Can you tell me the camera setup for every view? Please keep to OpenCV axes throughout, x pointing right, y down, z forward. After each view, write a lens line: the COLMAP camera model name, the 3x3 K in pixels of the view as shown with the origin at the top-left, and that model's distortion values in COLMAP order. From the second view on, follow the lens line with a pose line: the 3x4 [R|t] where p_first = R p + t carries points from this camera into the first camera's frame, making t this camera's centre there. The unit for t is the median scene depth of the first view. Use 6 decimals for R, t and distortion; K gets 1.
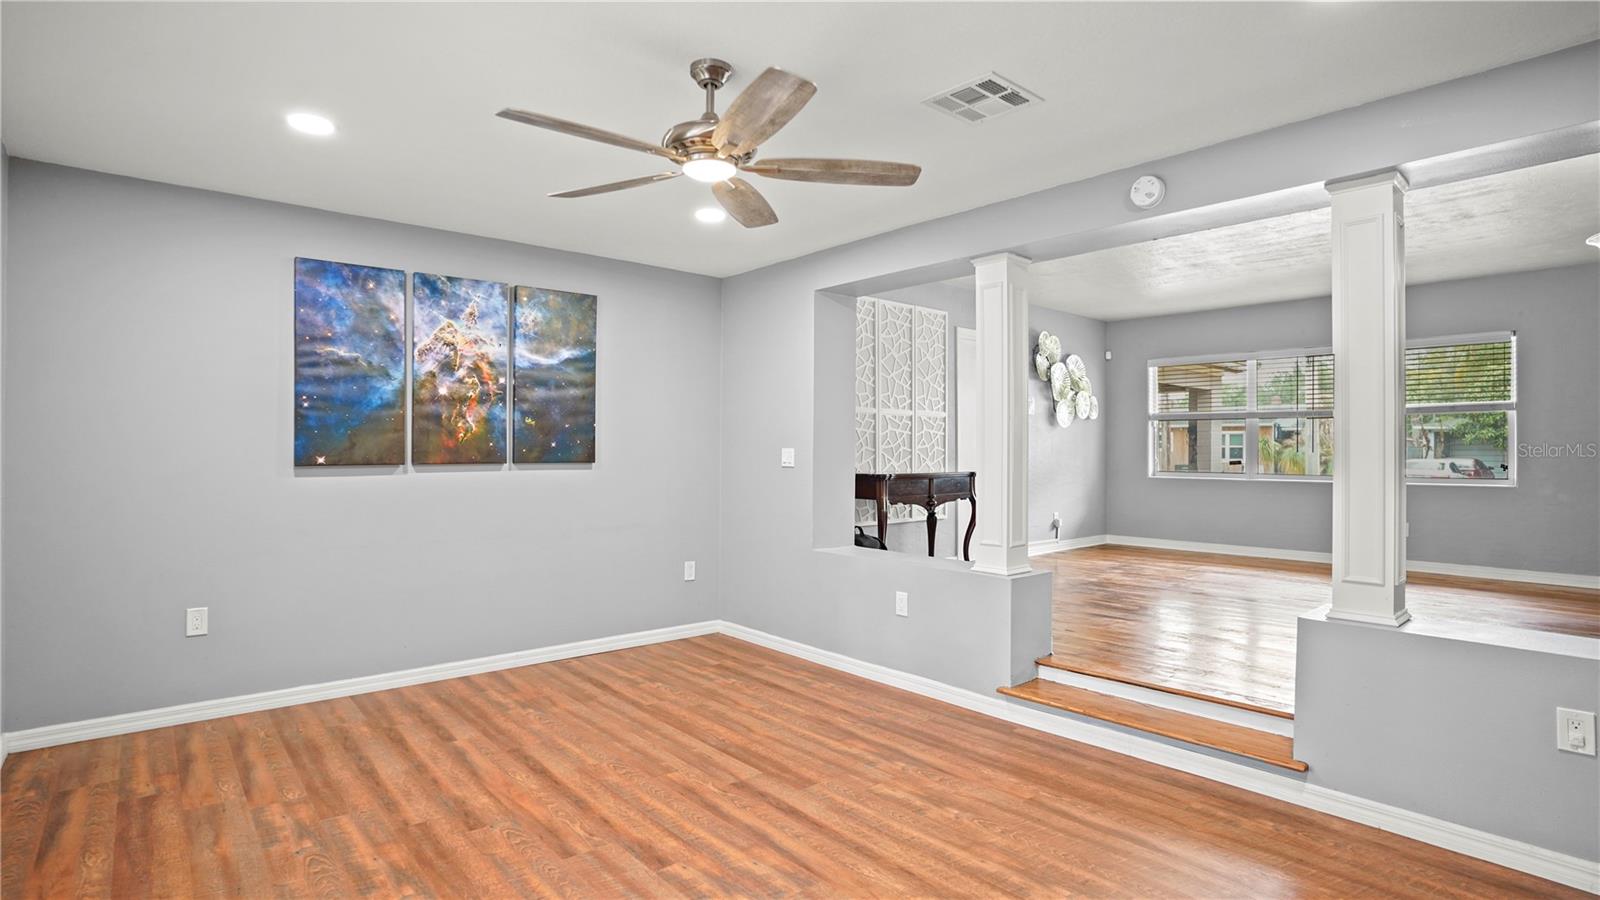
lens RADIAL K [[794.7, 0, 790.4], [0, 794.7, 443.5], [0, 0, 1]] dist [-0.086475, 0.041806]
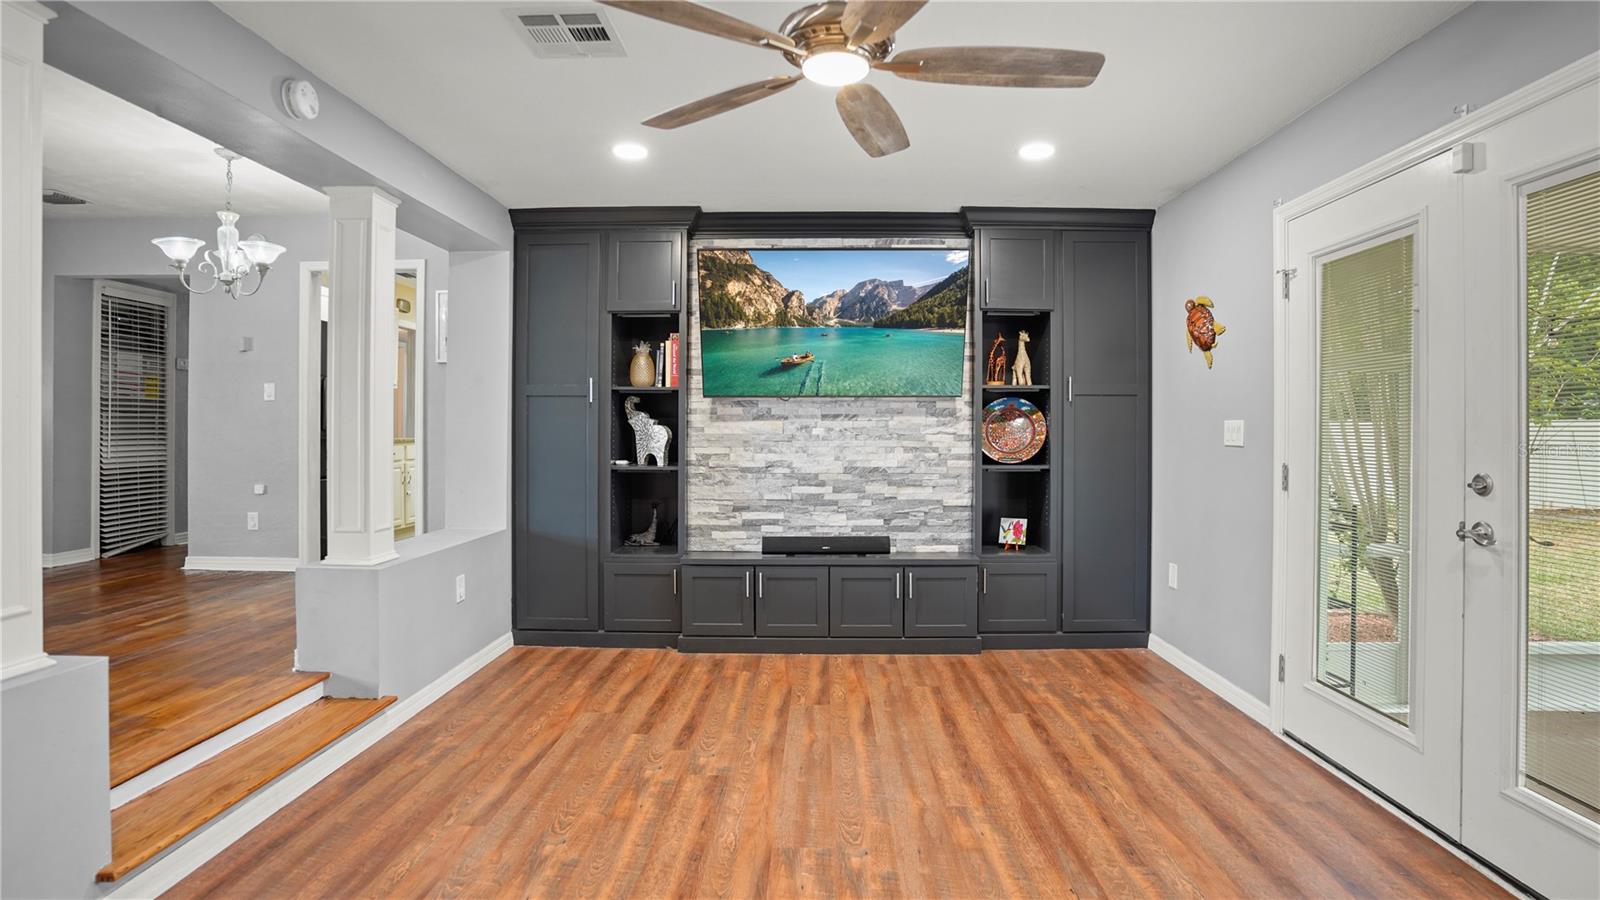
lens RADIAL K [[799.0, 0, 807.4], [0, 799.0, 420.9], [0, 0, 1]] dist [-0.086052, 0.041095]
pose [[-0.744211, -0.001281, 0.667943, -0.363014], [-0.011271, 0.999880, -0.010640, 0.012129], [-0.667849, -0.015446, -0.744136, 0.945453]]
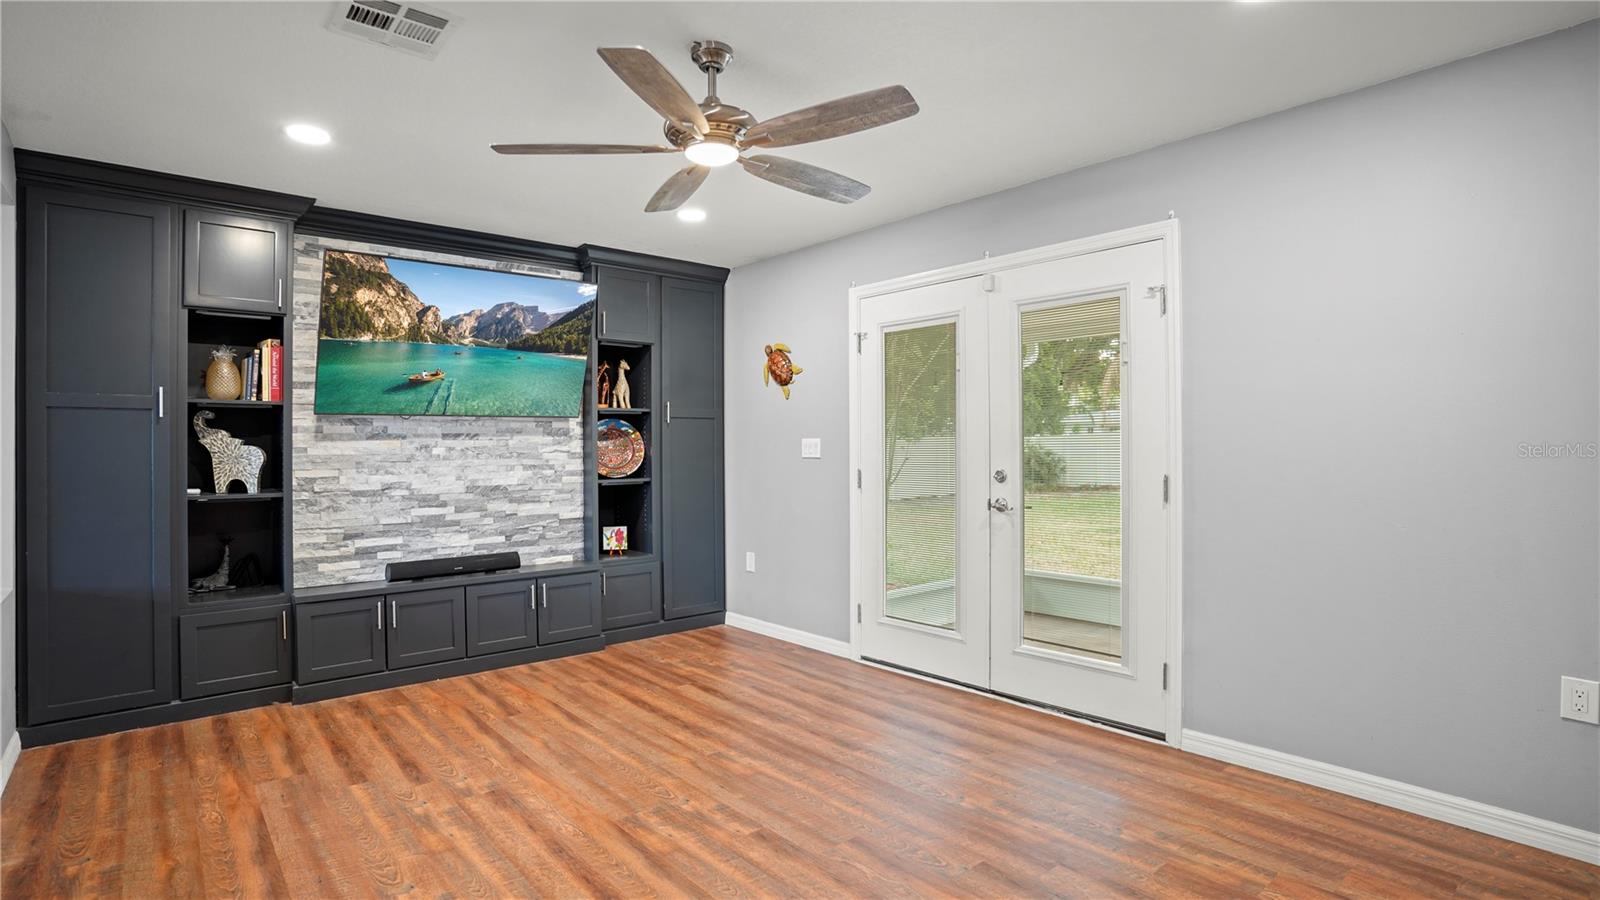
lens RADIAL K [[791.2, 0, 794.1], [0, 791.2, 447.6], [0, 0, 1]] dist [-0.081387, 0.038442]
pose [[-0.999992, 0.001460, 0.003621, -0.122157], [0.001441, 0.999985, -0.005266, 0.016159], [-0.003628, -0.005261, -0.999980, 1.159248]]
